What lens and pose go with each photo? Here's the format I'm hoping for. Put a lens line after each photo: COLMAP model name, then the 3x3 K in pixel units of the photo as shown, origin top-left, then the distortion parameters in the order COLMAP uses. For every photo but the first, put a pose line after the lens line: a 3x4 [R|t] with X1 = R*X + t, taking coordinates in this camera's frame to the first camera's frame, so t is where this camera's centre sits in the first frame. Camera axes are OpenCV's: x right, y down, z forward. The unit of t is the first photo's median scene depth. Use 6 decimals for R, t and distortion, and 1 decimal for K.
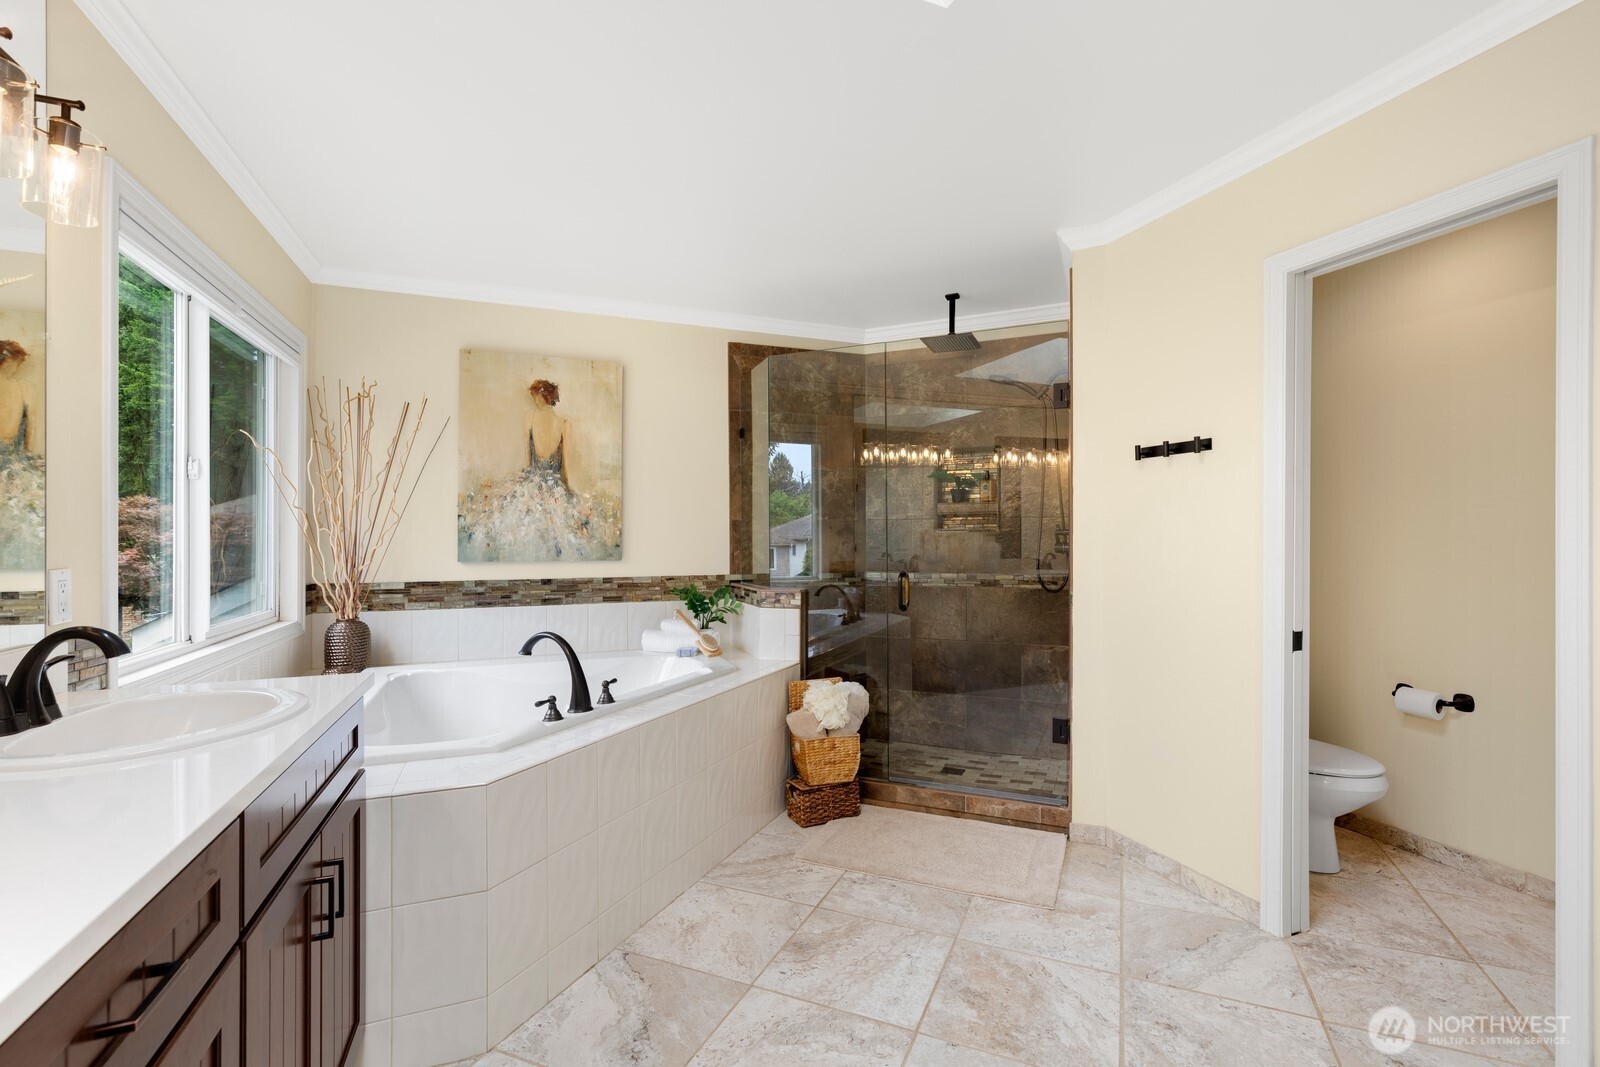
lens RADIAL K [[719.6, 0, 803.7], [0, 719.6, 531.8], [0, 0, 1]] dist [0.006545, -0.000033]
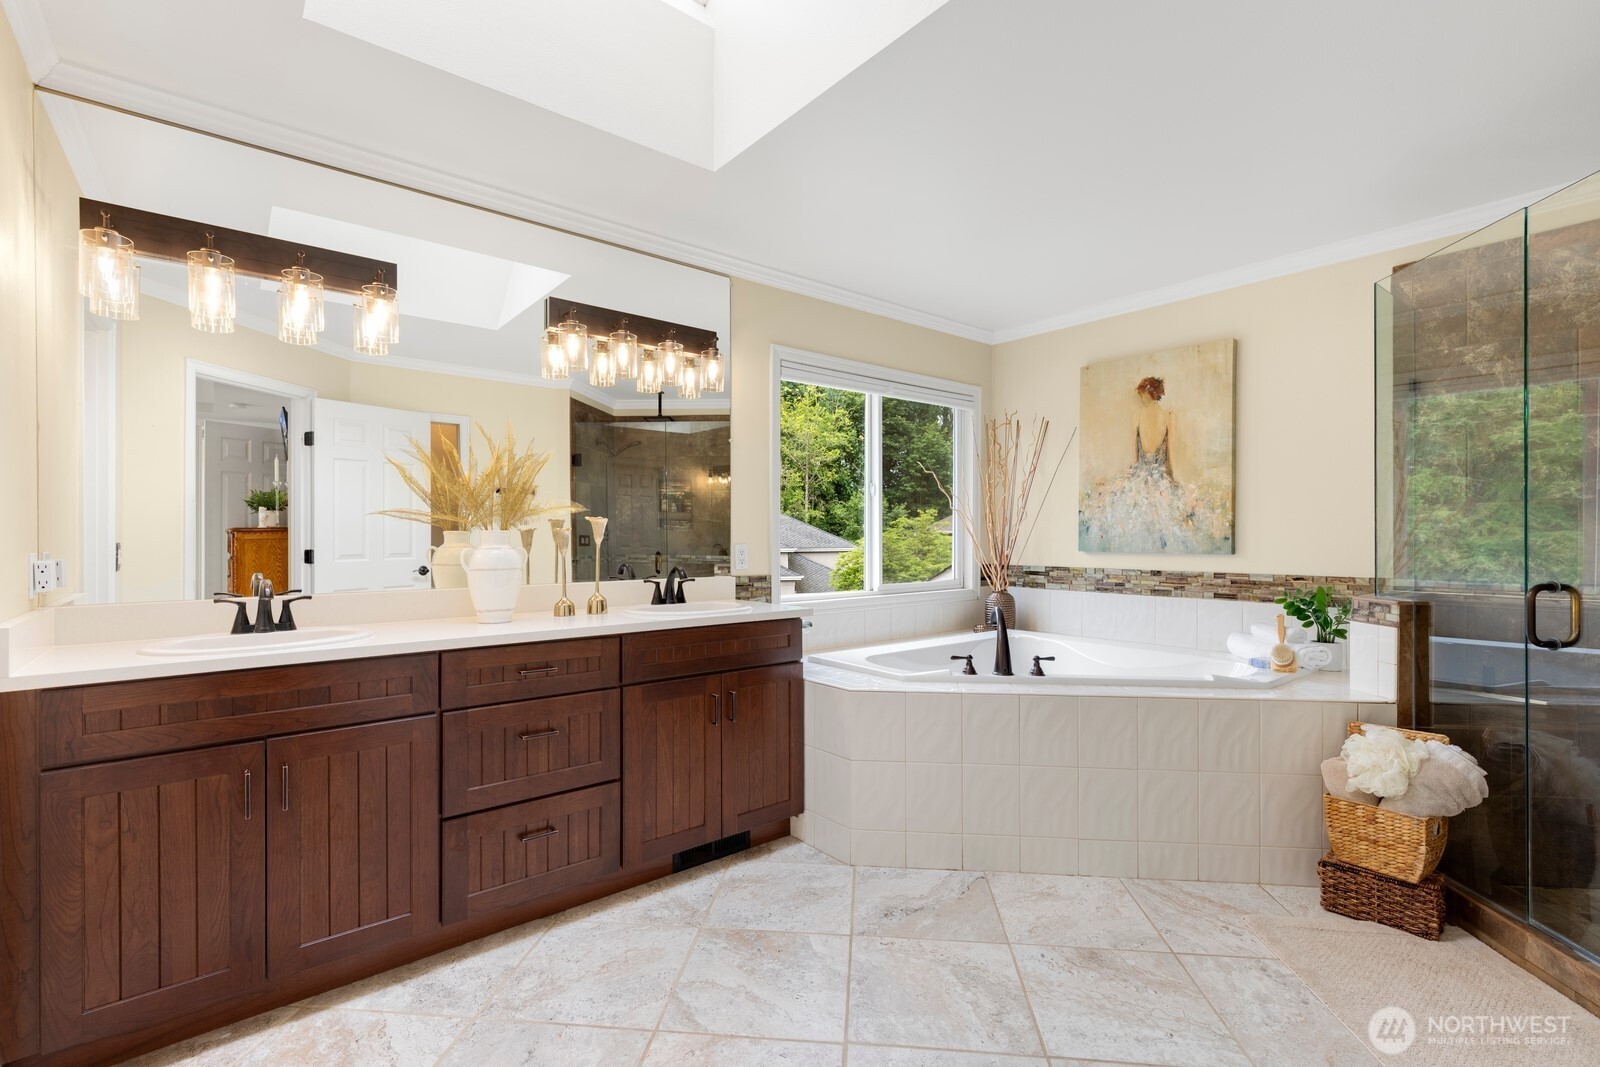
lens RADIAL K [[719.6, 0, 803.7], [0, 719.6, 531.8], [0, 0, 1]] dist [0.006545, -0.000033]
pose [[0.318510, -0.002739, -0.947915, 0.474360], [0.007431, 0.999972, -0.000393, 0.007648], [0.947890, -0.006919, 0.318522, 0.207382]]
